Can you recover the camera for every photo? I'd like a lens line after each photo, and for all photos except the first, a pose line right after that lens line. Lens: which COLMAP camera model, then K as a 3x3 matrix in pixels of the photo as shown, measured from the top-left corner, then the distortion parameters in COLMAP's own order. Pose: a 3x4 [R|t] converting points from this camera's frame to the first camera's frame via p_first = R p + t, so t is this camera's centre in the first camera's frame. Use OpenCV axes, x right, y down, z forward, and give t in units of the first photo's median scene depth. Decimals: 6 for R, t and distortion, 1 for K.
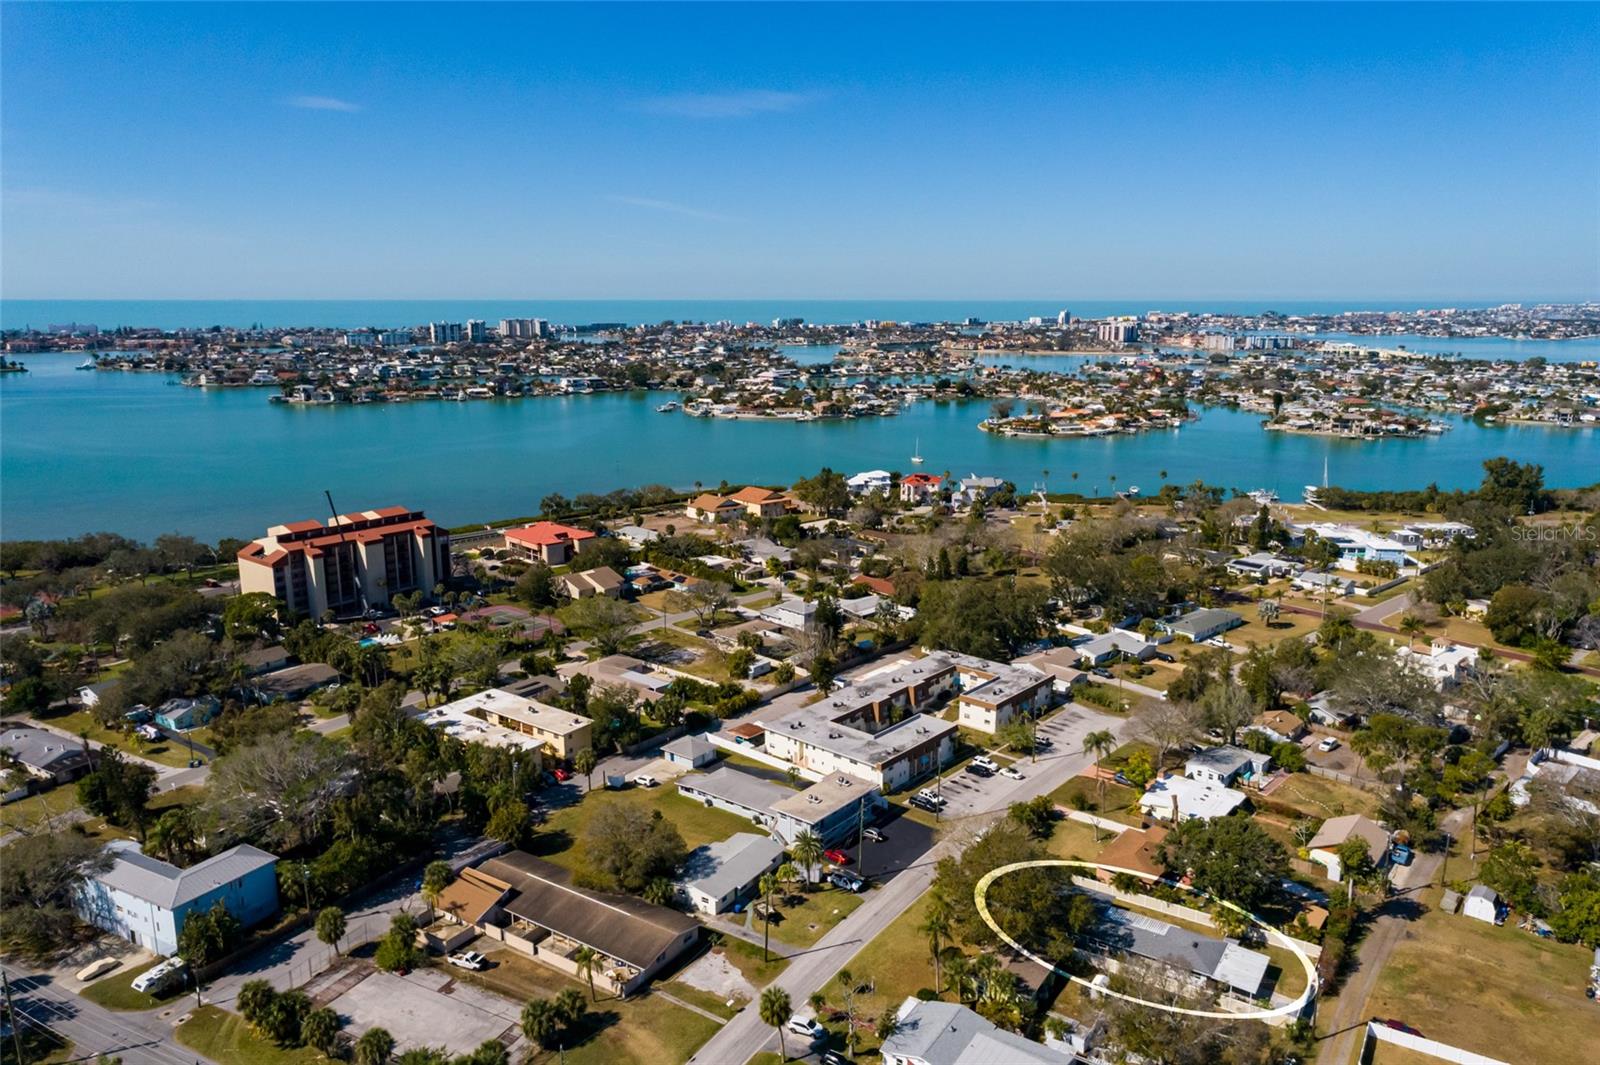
lens RADIAL K [[1090.6, 0, 800.0], [0, 1090.6, 532.5], [0, 0, 1]] dist [-0.007349, 0.019160]
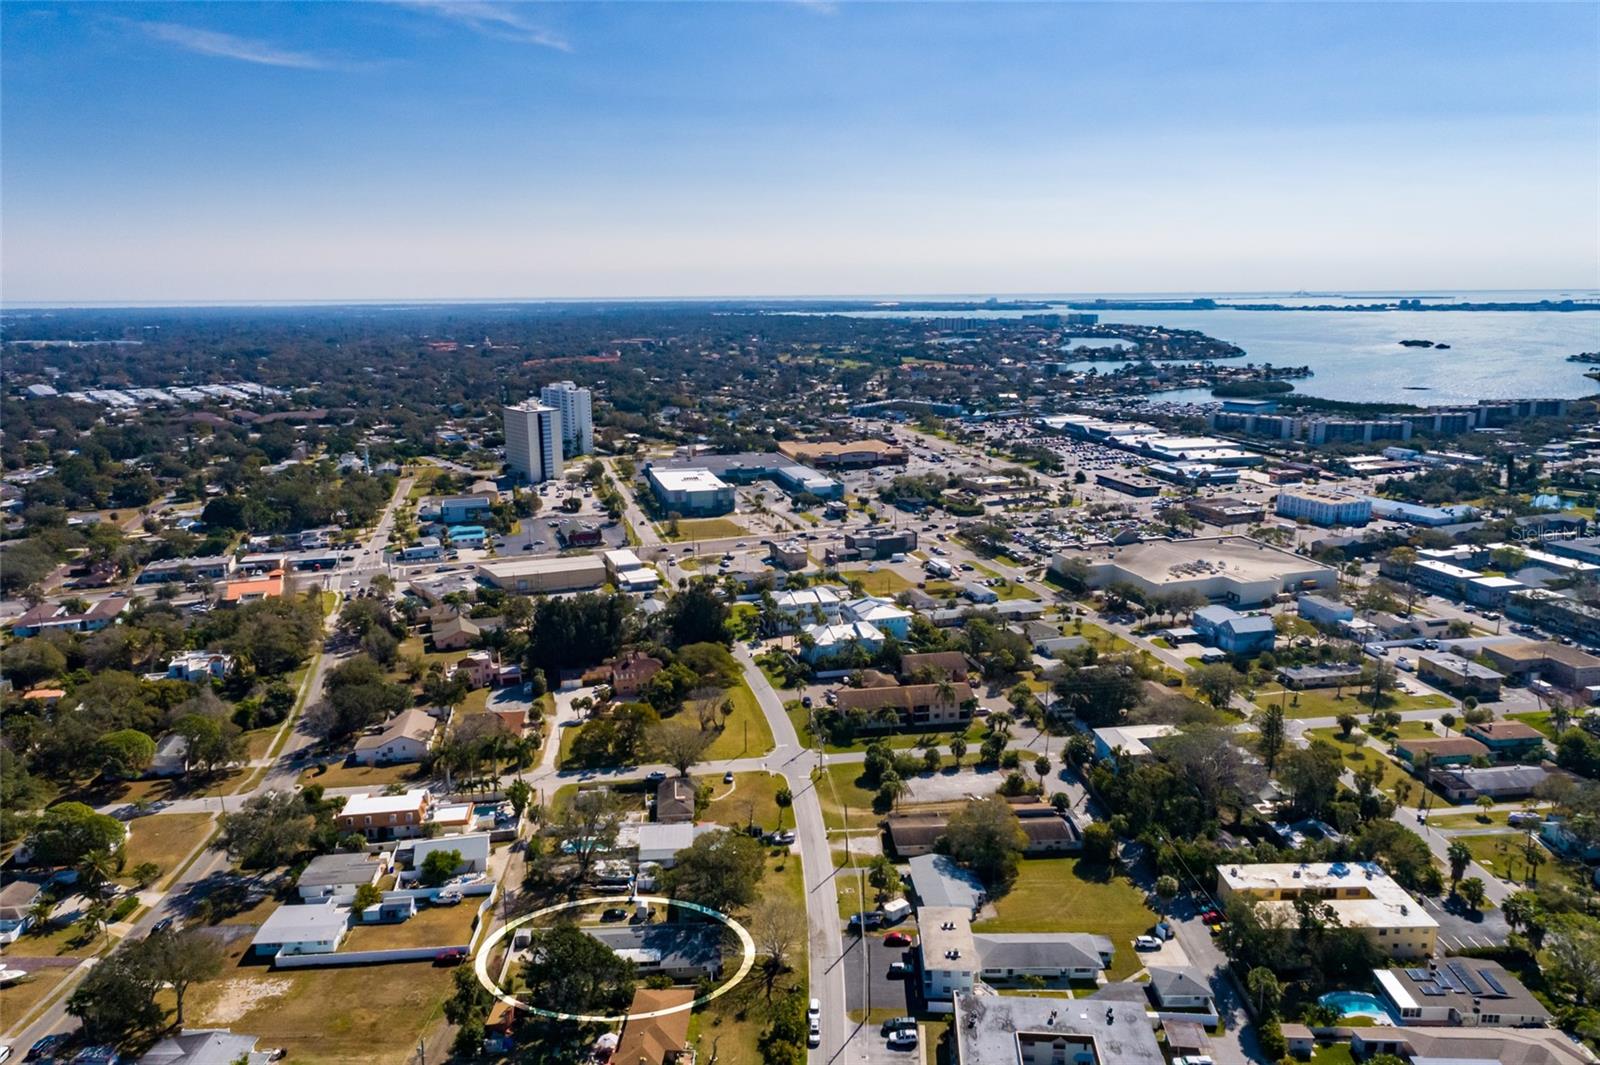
lens RADIAL K [[1090.6, 0, 800.0], [0, 1090.6, 532.5], [0, 0, 1]] dist [-0.007349, 0.019160]
pose [[-0.797883, 0.135059, -0.587488, 0.376620], [-0.122978, 0.917613, 0.377972, -0.261401], [0.590135, 0.373825, -0.715538, 0.836345]]
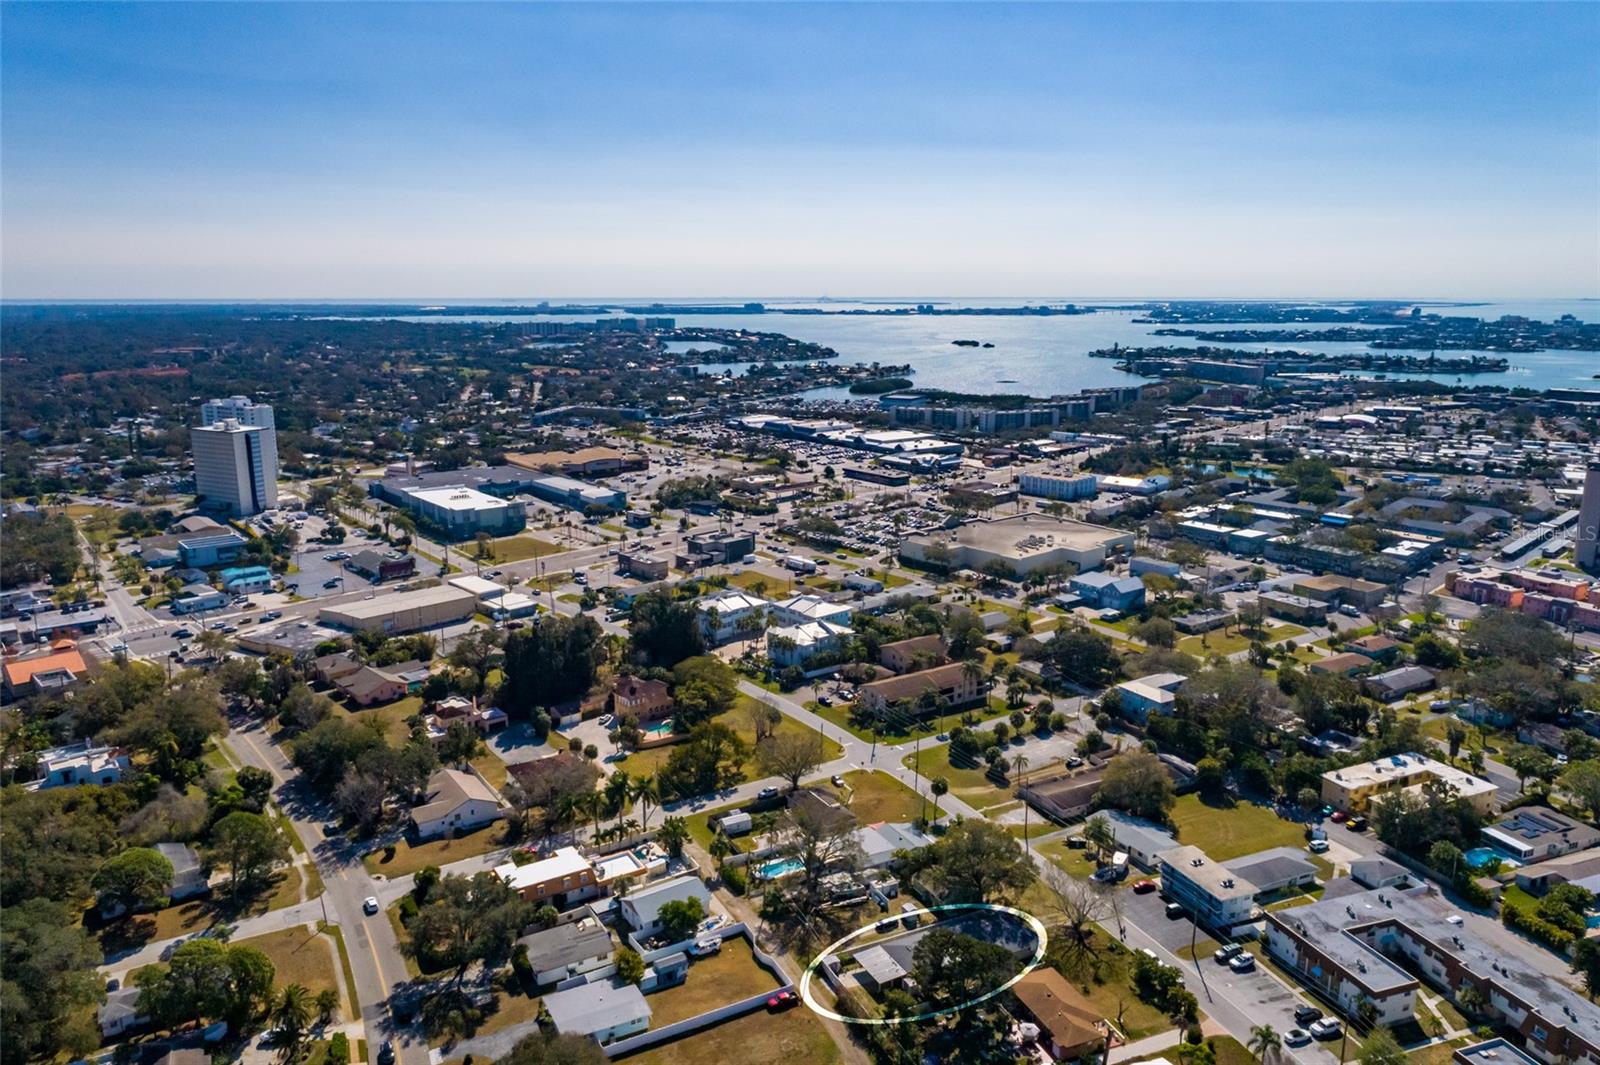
lens RADIAL K [[1112.5, 0, 800.8], [0, 1112.5, 499.5], [0, 0, 1]] dist [-0.001300, 0.001606]
pose [[-0.491187, 0.158011, -0.856603, 0.640883], [-0.186595, 0.941493, 0.280666, -0.203213], [0.850834, 0.297697, -0.432965, 0.571397]]
